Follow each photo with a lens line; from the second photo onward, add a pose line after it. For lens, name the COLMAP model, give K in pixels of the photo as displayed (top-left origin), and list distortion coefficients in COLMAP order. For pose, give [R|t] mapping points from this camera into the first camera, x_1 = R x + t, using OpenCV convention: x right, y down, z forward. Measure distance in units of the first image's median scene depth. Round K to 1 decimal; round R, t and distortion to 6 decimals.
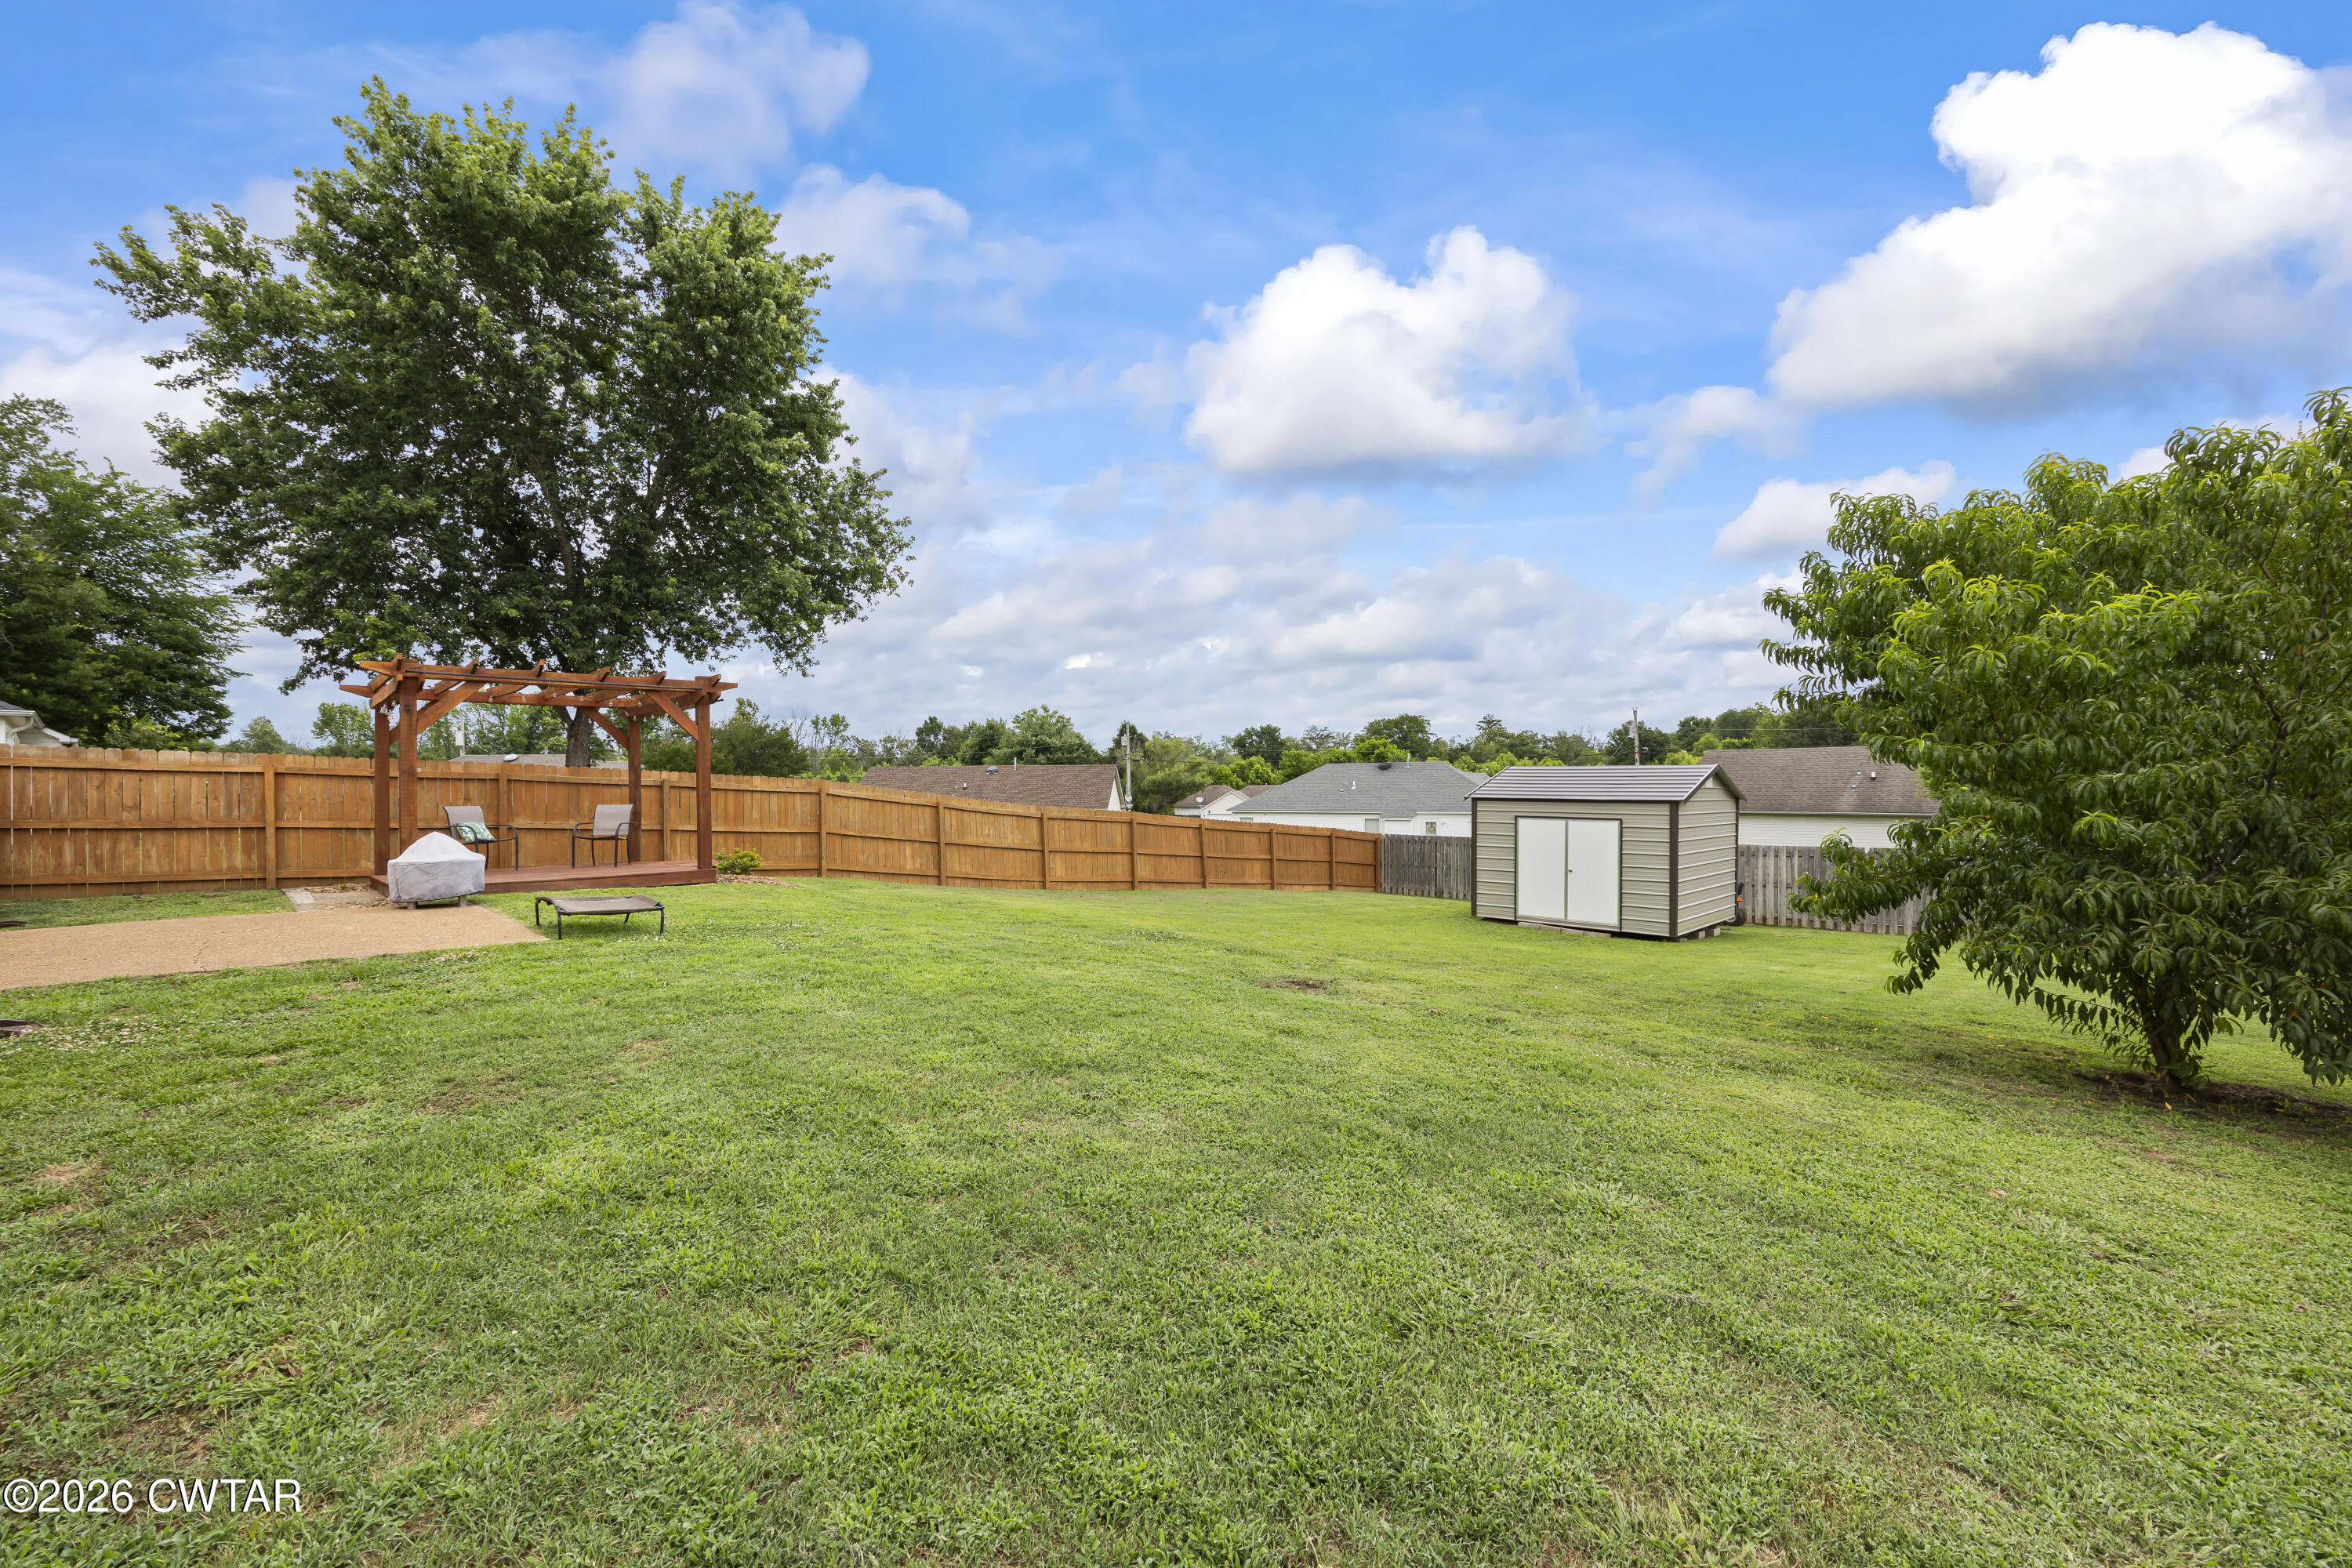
lens RADIAL K [[946.9, 0, 1176.0], [0, 946.9, 784.0], [0, 0, 1]] dist [-0.004165, 0.000091]
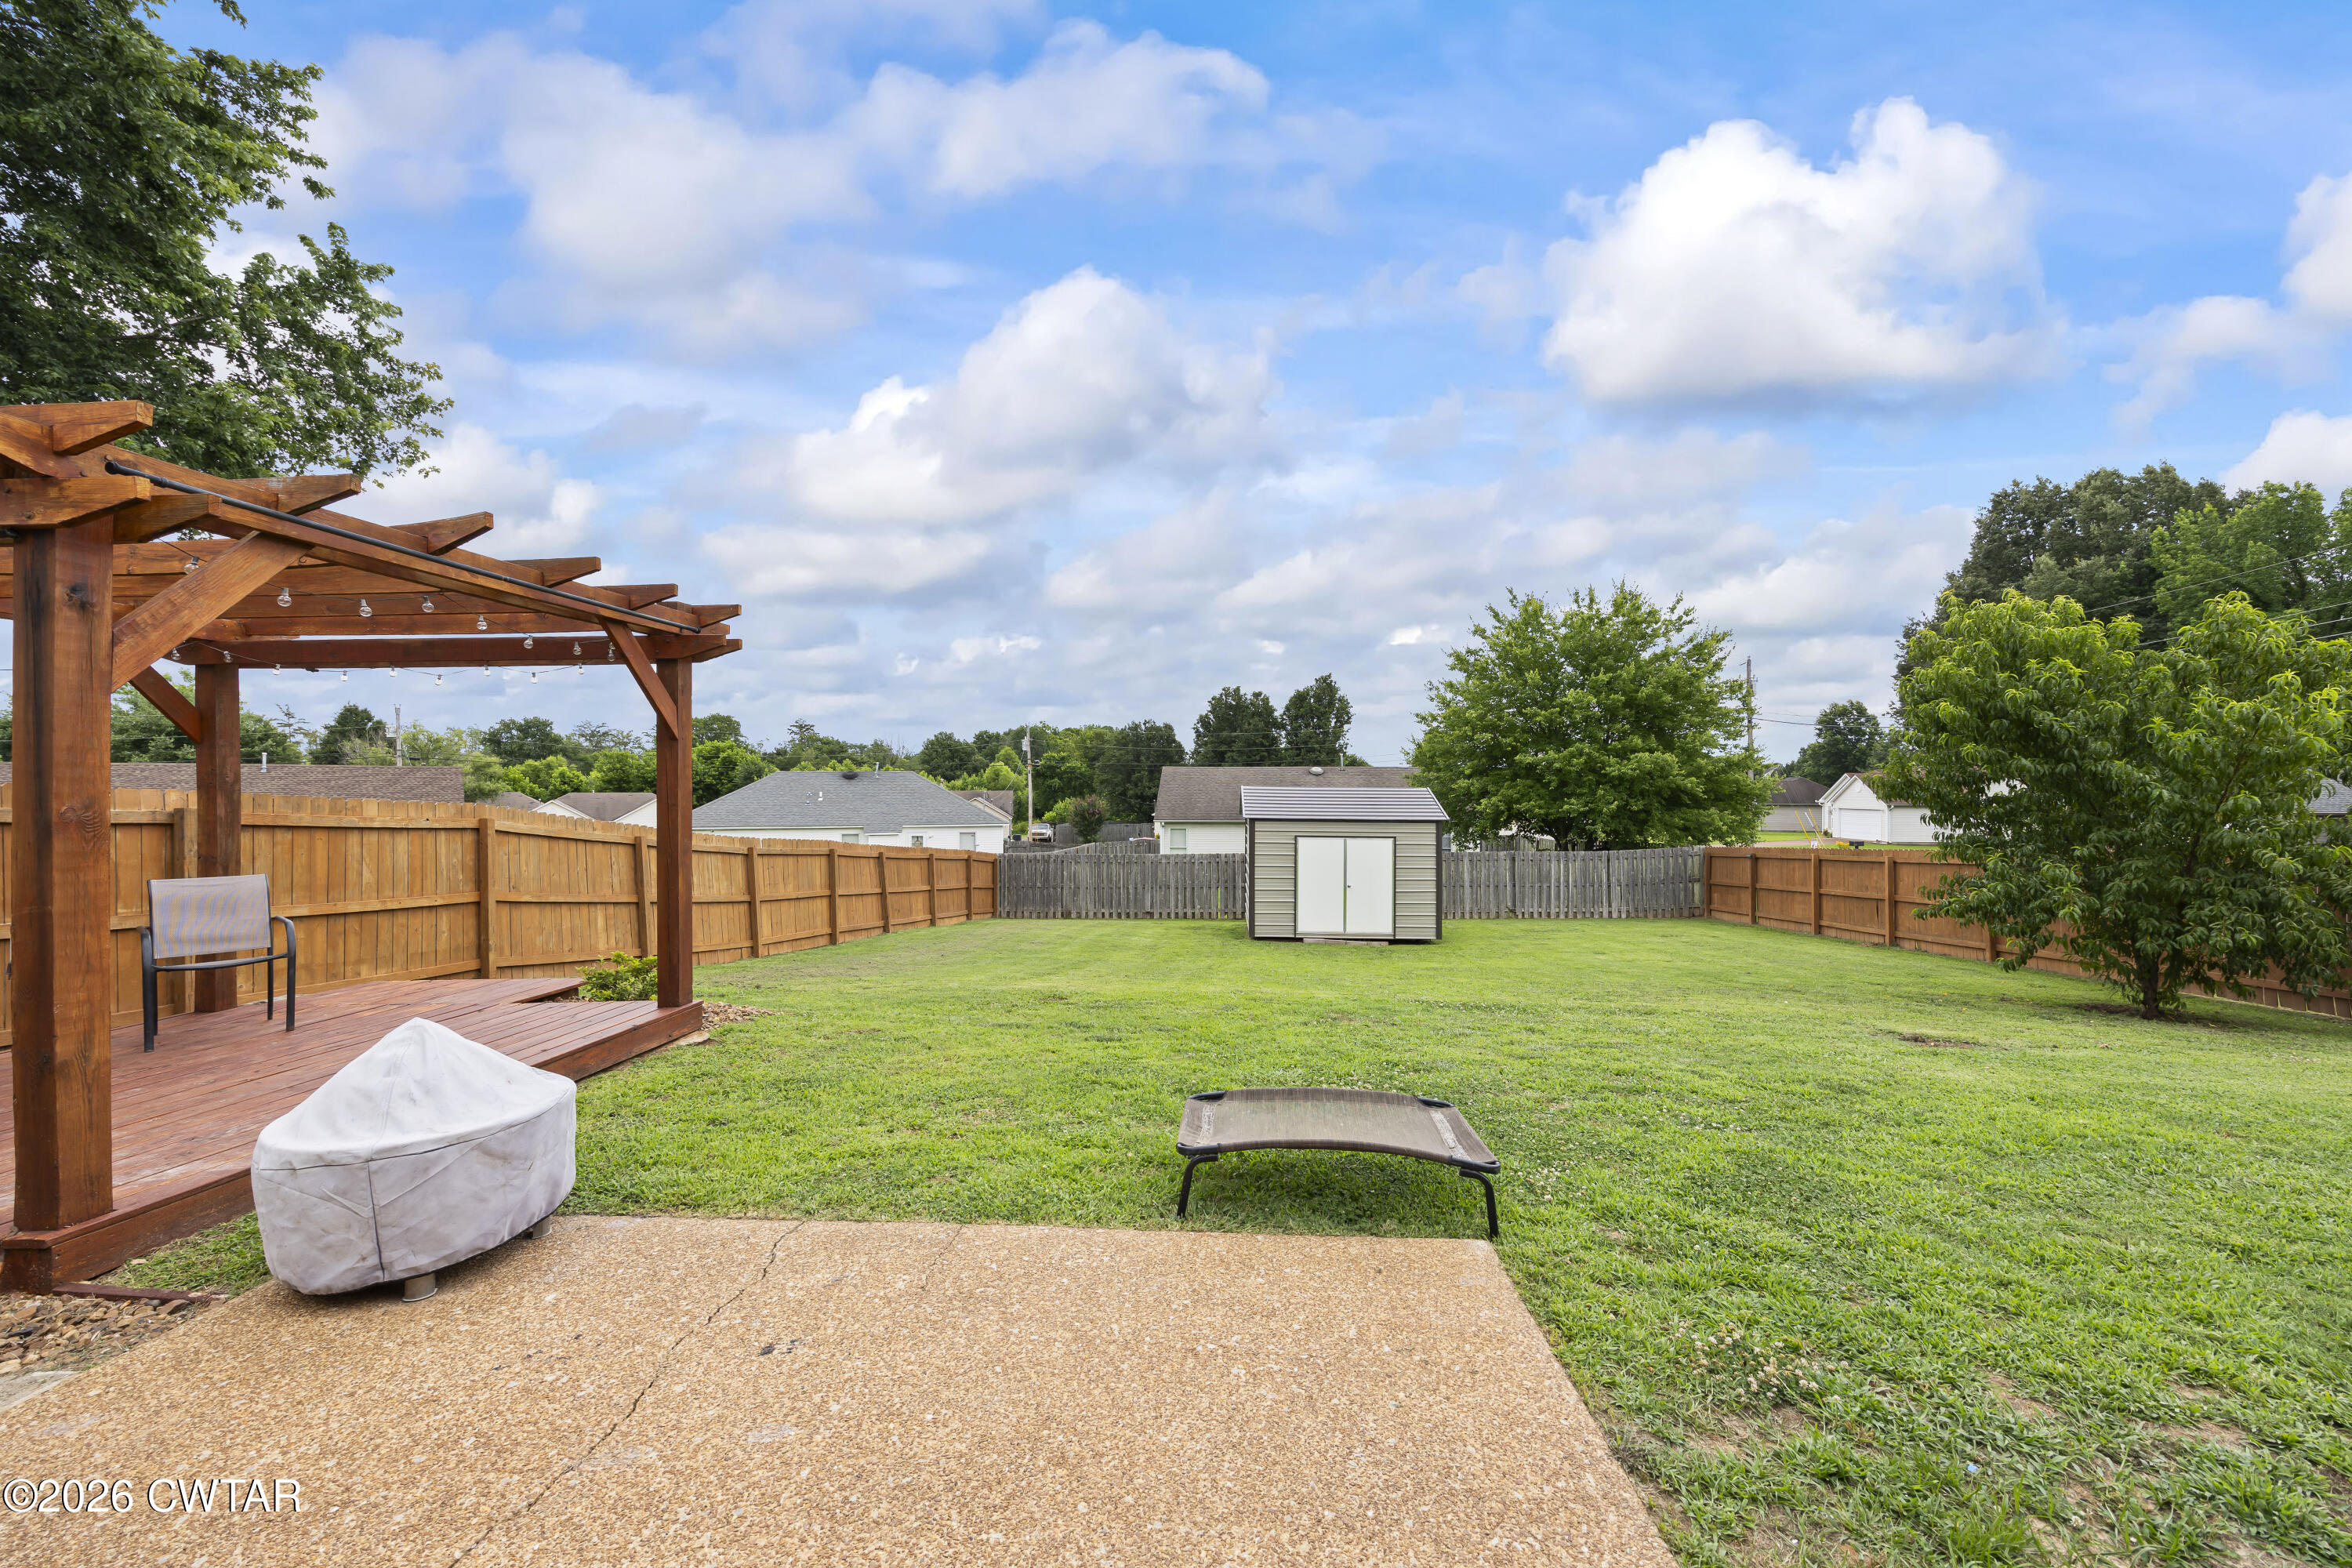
lens RADIAL K [[946.9, 0, 1176.0], [0, 946.9, 784.0], [0, 0, 1]] dist [-0.004165, 0.000091]
pose [[0.747988, 0.009143, 0.663649, -0.421651], [-0.004854, 0.999954, -0.008306, -0.012898], [-0.663694, 0.002991, 0.747998, 0.320399]]
